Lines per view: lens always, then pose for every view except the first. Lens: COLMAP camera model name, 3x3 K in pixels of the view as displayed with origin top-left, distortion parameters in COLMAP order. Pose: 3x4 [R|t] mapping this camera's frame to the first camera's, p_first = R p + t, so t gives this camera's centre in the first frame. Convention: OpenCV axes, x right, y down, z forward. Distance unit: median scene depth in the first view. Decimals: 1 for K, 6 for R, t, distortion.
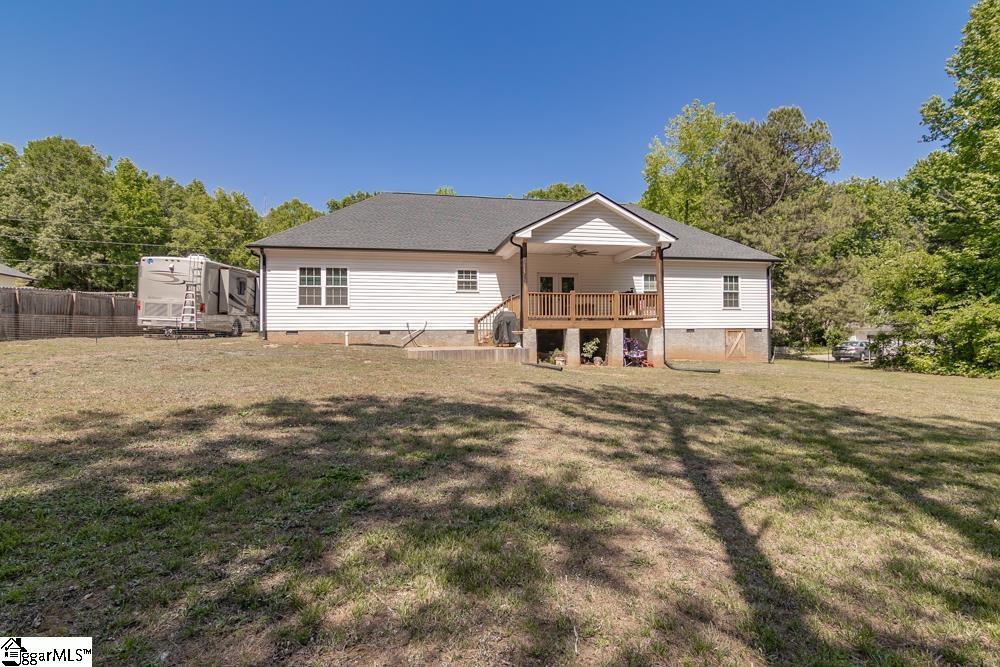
lens RADIAL K [[488.4, 0, 510.1], [0, 488.4, 320.9], [0, 0, 1]] dist [-0.000655, -0.000186]
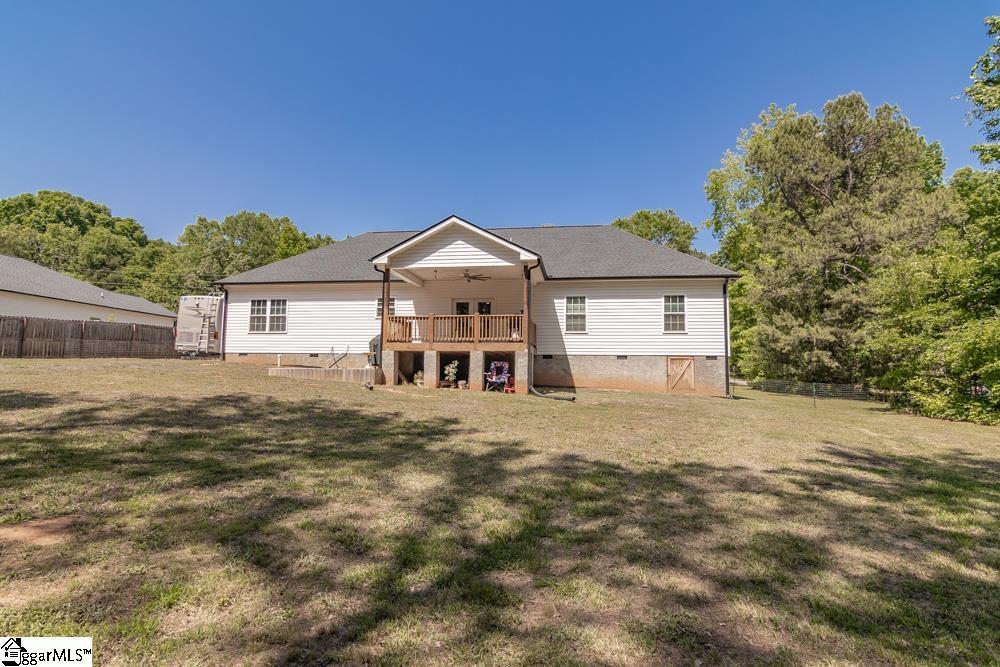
lens RADIAL K [[488.4, 0, 510.1], [0, 488.4, 320.9], [0, 0, 1]] dist [-0.000655, -0.000186]
pose [[0.941256, -0.017444, -0.337244, 0.553000], [-0.008326, 0.997163, -0.074815, 0.025004], [0.337592, 0.073228, 0.938440, 0.097483]]
